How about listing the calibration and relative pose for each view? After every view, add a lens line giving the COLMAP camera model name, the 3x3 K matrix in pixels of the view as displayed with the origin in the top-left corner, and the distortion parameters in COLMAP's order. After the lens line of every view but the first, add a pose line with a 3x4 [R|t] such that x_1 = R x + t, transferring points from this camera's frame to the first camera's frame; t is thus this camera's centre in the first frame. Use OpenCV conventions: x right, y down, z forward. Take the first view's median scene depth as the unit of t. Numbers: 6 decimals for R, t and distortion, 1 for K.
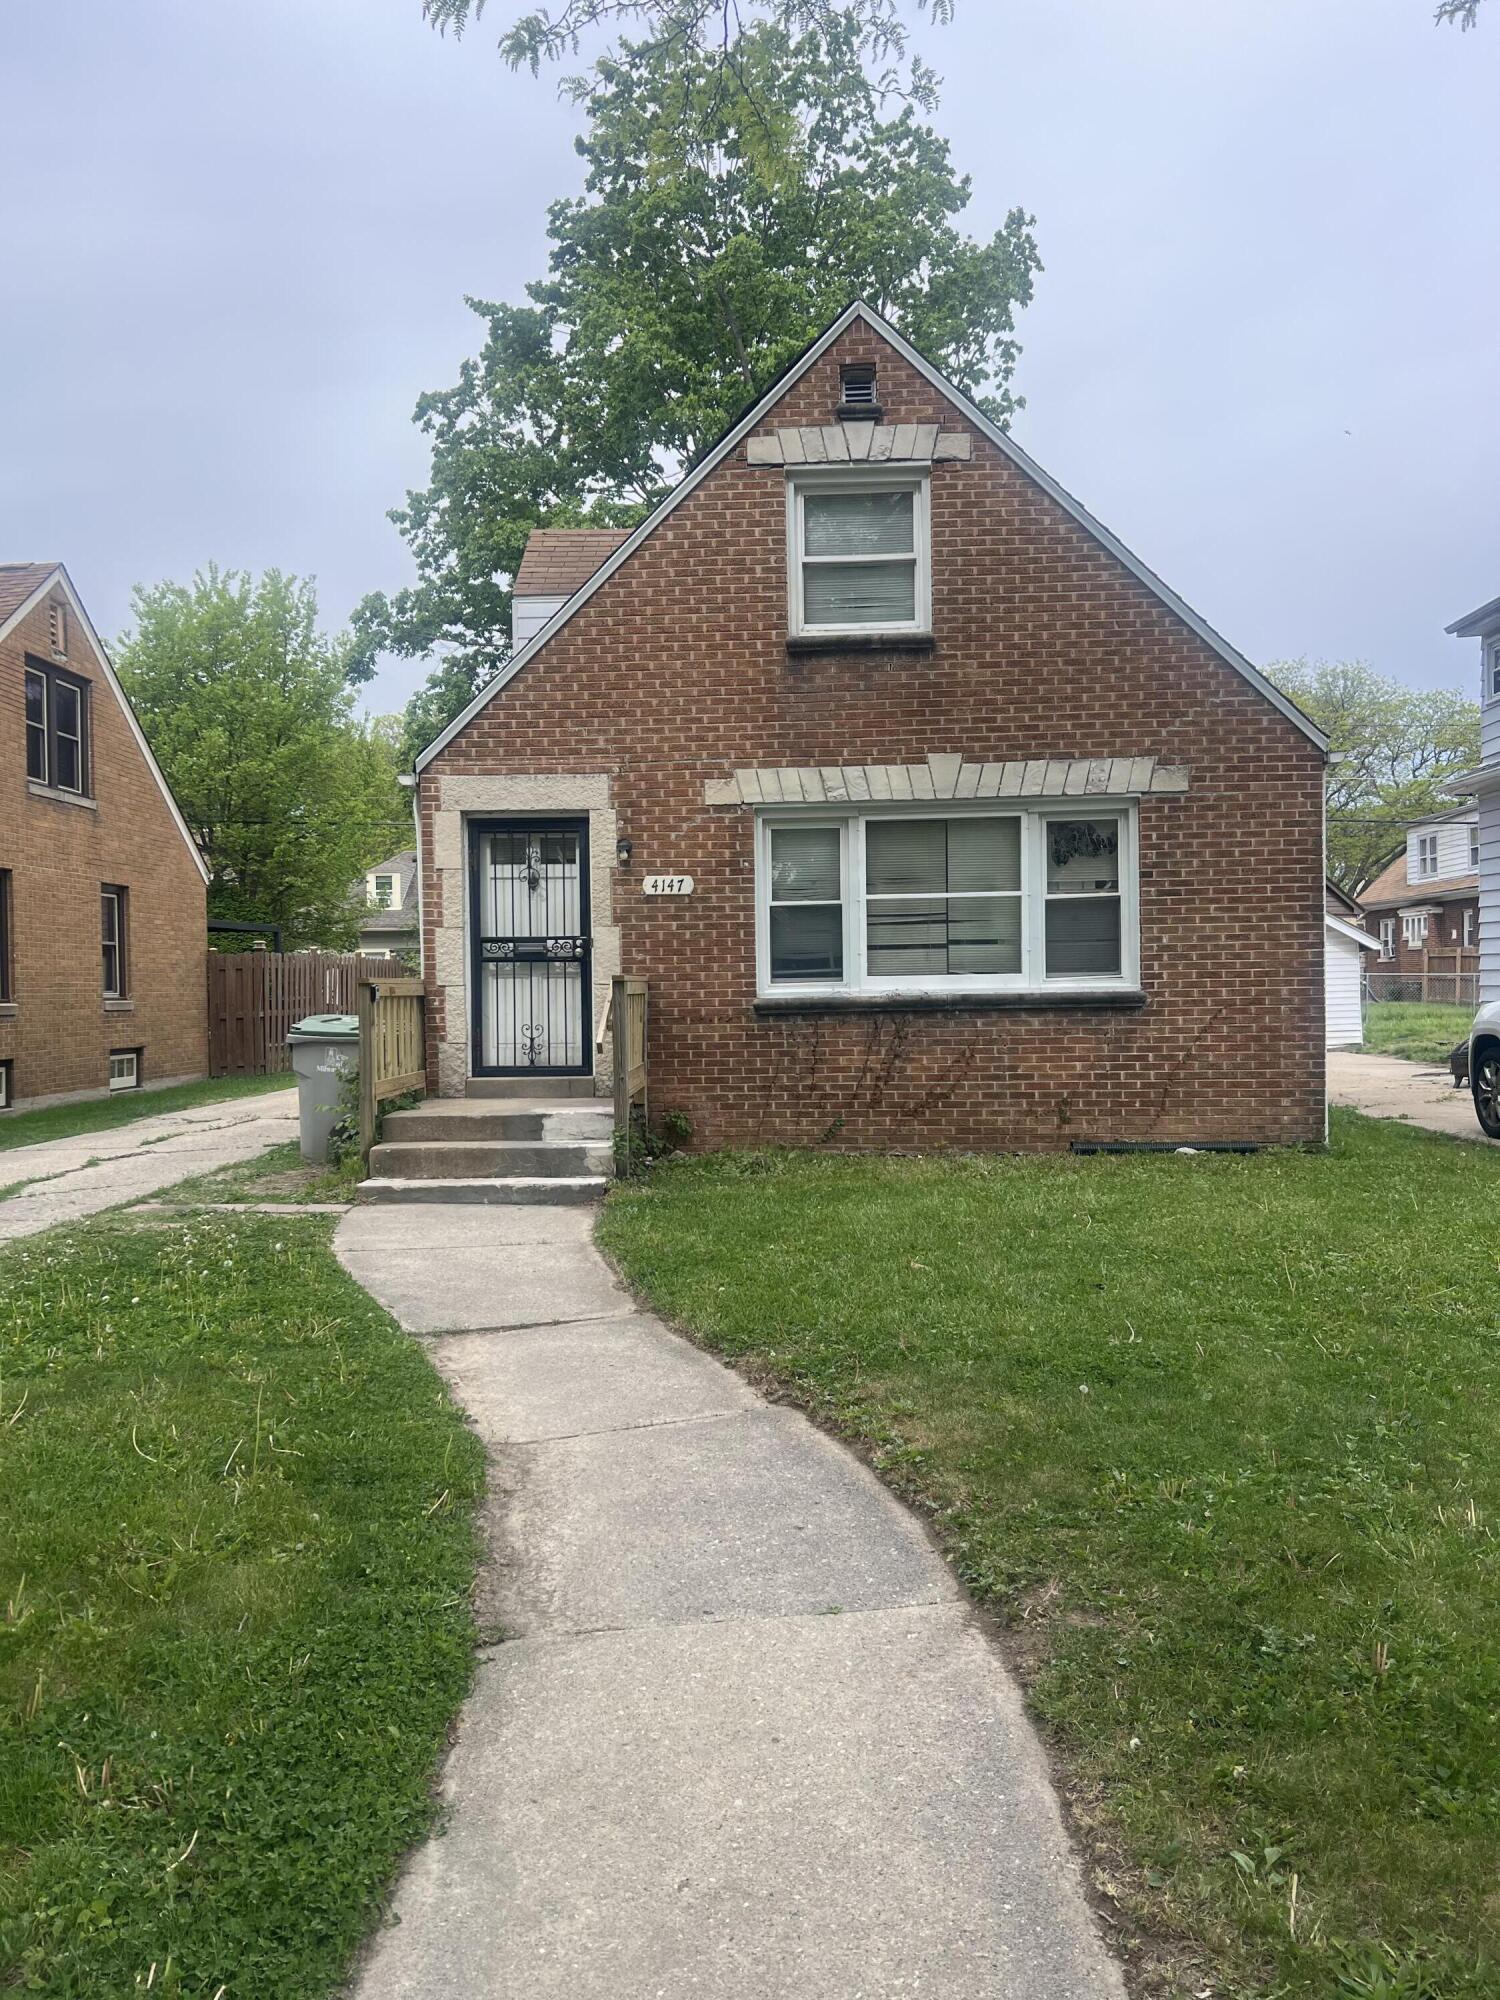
lens RADIAL K [[1516.1, 0, 712.7], [0, 1516.1, 1014.9], [0, 0, 1]] dist [0.164167, -0.402929]
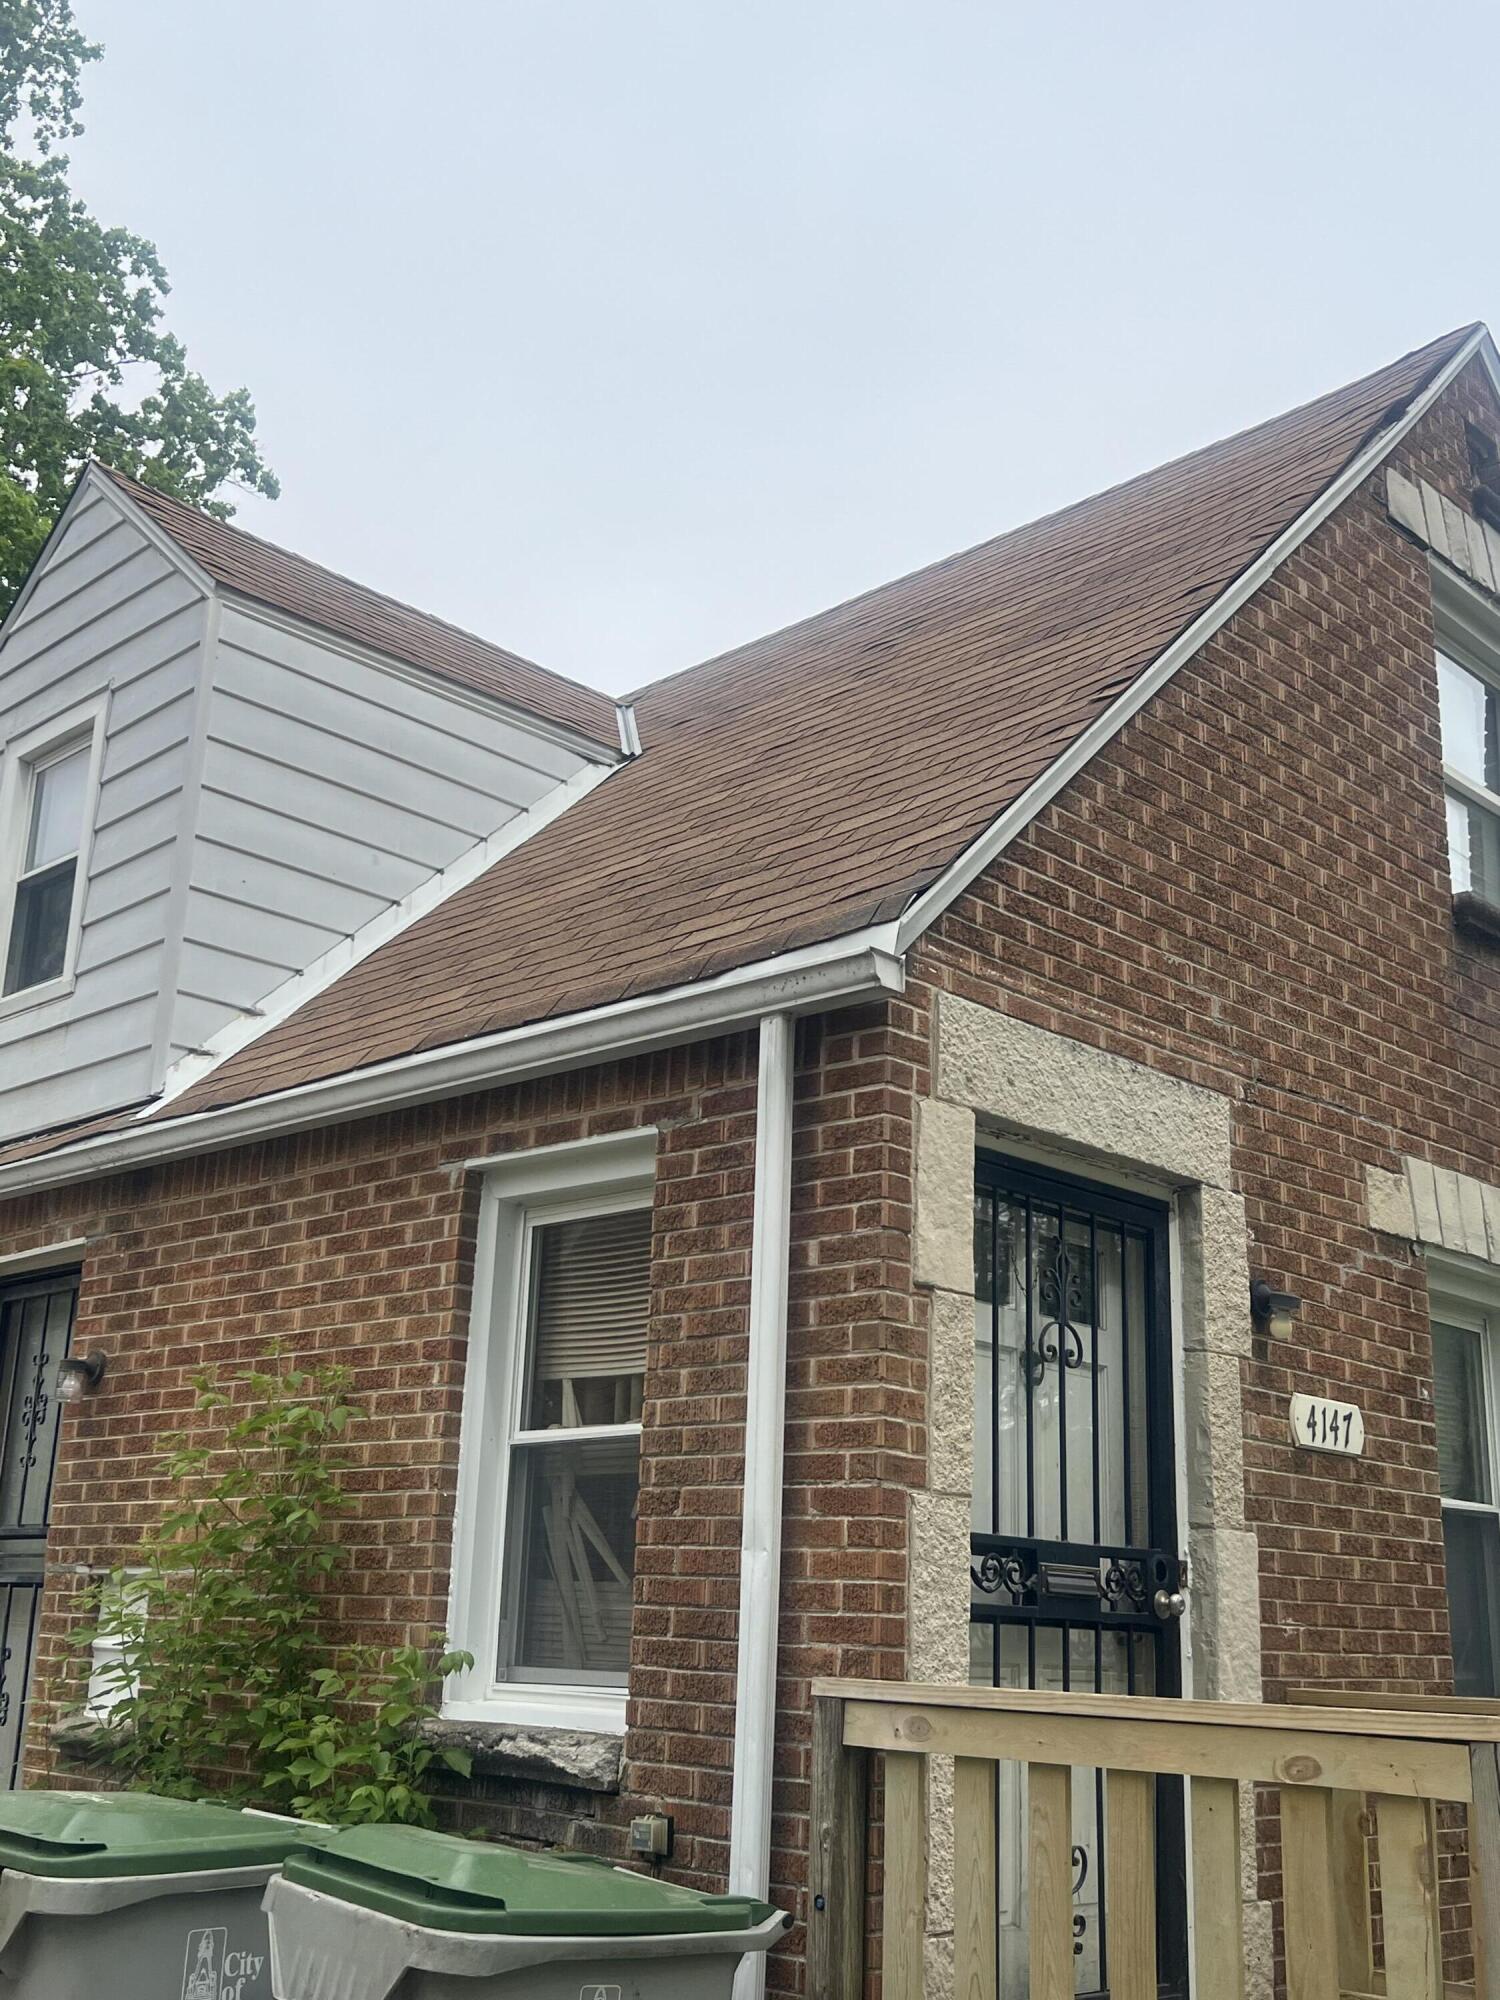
lens RADIAL K [[2053.3, 0, 750.0], [0, 2053.3, 1000.0], [0, 0, 1]] dist [0.149606, -0.374058]
pose [[0.661707, 0.250174, 0.706793, -0.501036], [-0.029931, 0.950752, -0.308503, -0.024191], [-0.749165, 0.182984, 0.636608, 0.766897]]
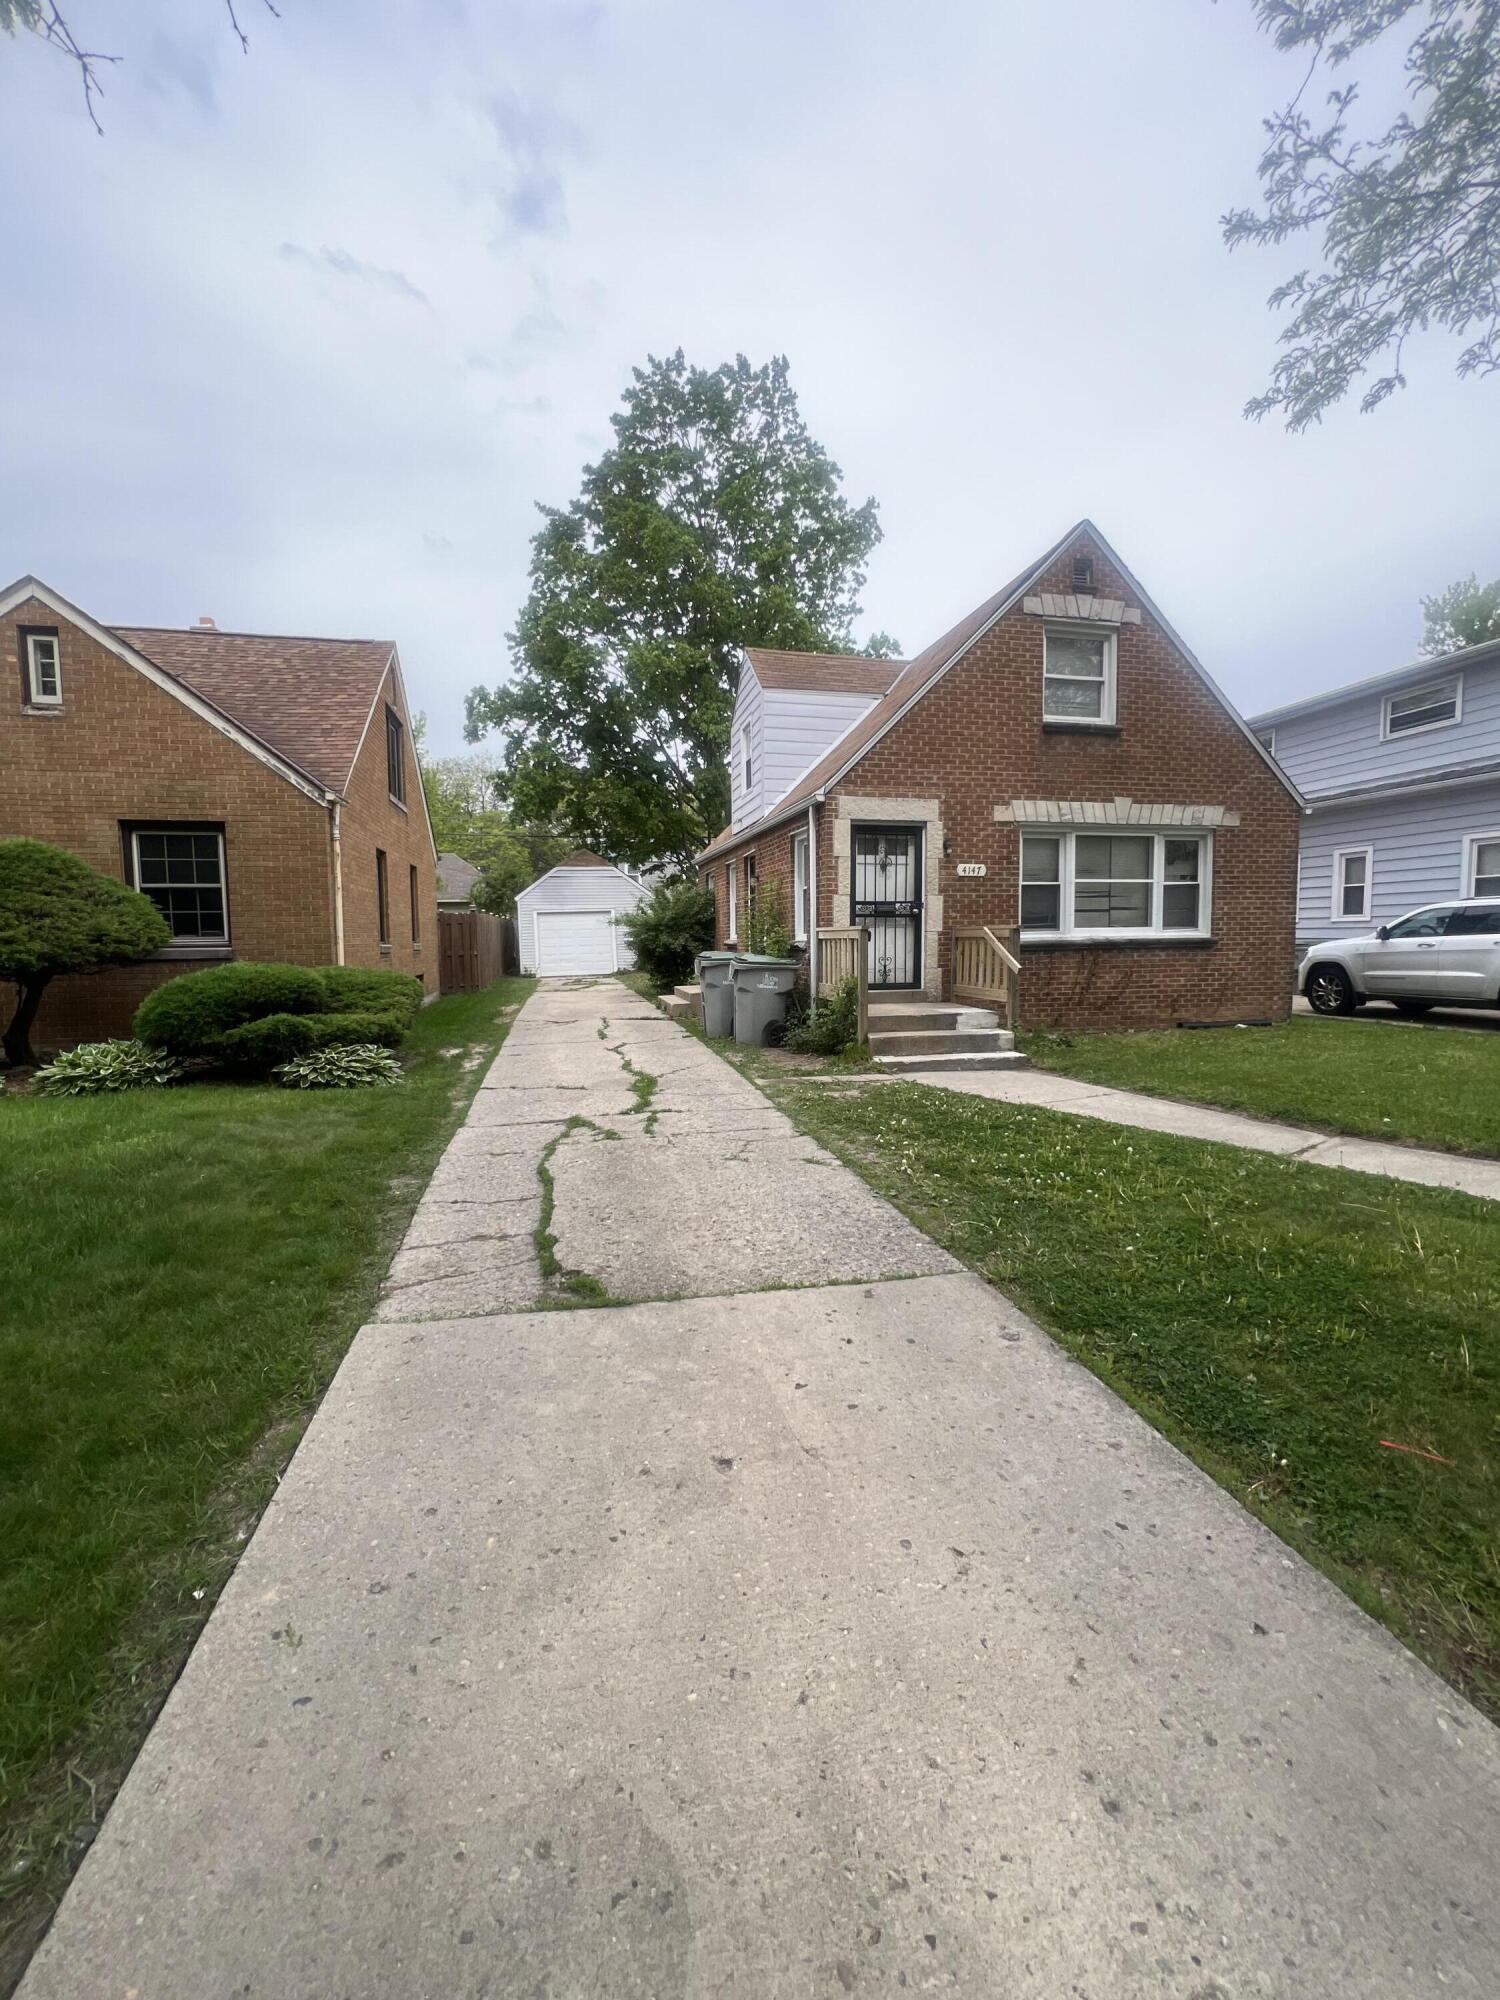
lens RADIAL K [[841.8, 0, 750.0], [0, 841.8, 1000.0], [0, 0, 1]] dist [0.002082, 0.000038]
pose [[0.961310, -0.015473, 0.275033, -0.504596], [0.000747, 0.998564, 0.053568, 0.004205], [-0.275467, -0.051290, 0.959941, 0.198071]]
